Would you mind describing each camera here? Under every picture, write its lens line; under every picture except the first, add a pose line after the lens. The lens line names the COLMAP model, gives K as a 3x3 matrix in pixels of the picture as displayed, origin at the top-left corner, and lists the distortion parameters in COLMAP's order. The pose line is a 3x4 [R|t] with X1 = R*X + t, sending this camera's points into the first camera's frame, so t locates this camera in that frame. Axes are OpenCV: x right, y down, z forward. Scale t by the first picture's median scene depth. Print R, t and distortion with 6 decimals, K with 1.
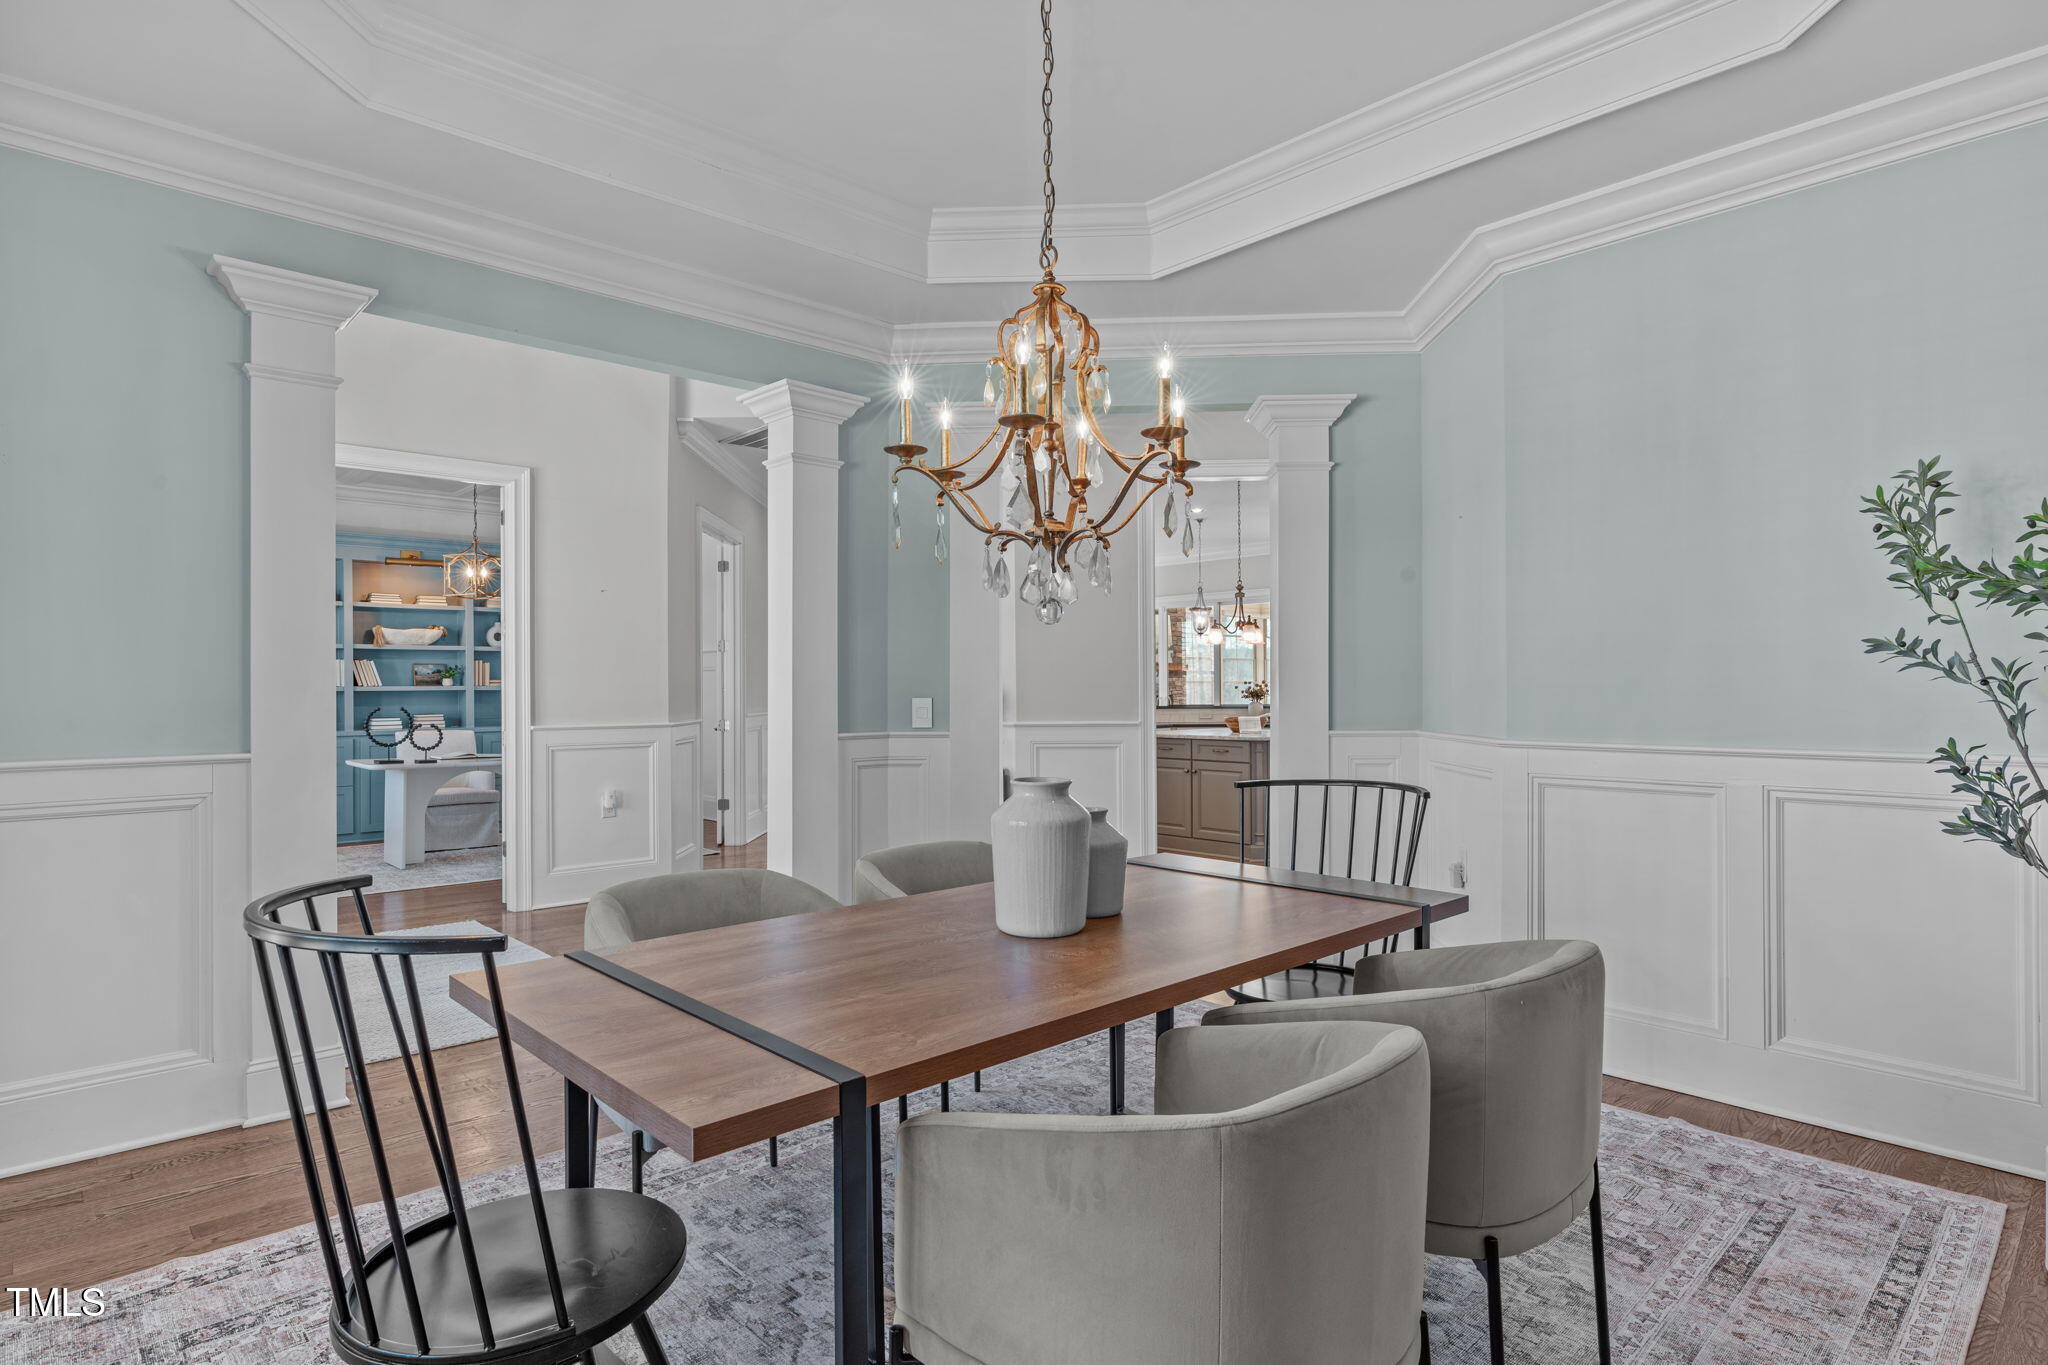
lens RADIAL K [[942.9, 0, 1024.0], [0, 942.9, 682.5], [0, 0, 1]] dist [-0.000012, 0.000041]
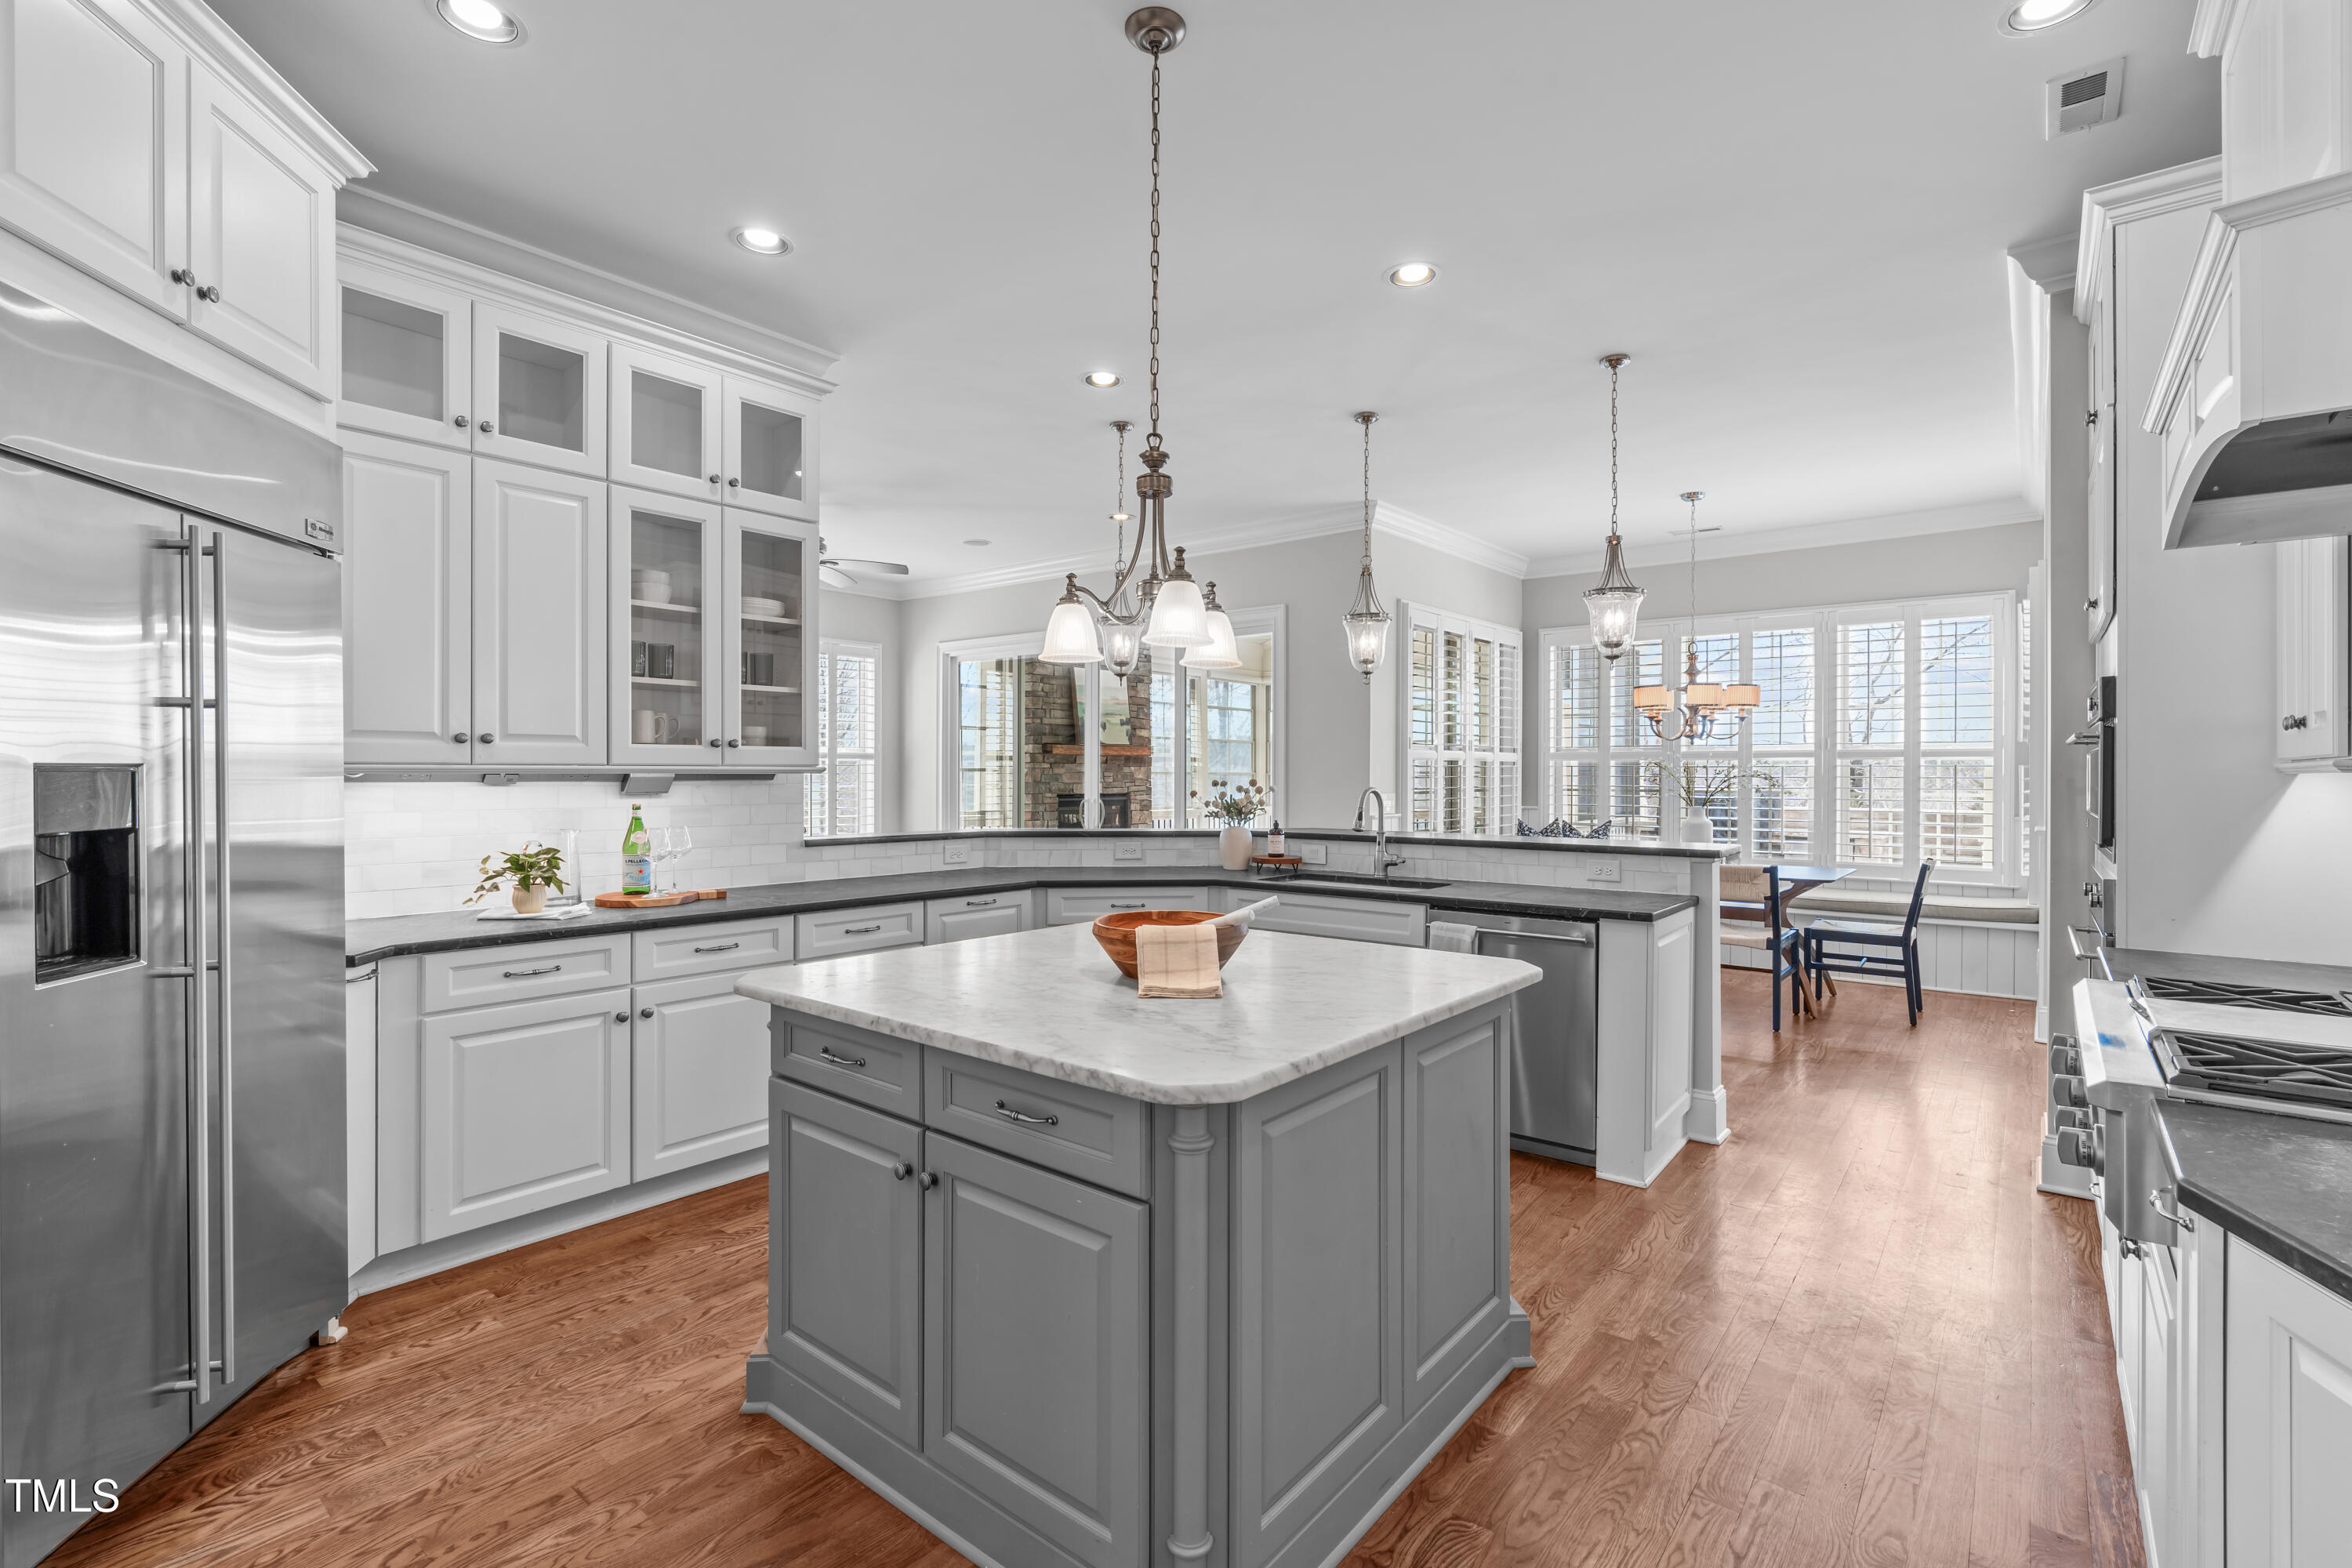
lens RADIAL K [[1082.9, 0, 1176.0], [0, 1082.9, 784.0], [0, 0, 1]] dist [-0.000012, 0.000041]
pose [[0.987261, 0.003925, 0.159062, 0.183673], [-0.005881, 0.999913, 0.011829, -0.006592], [-0.159002, -0.012613, 0.987198, 0.675695]]
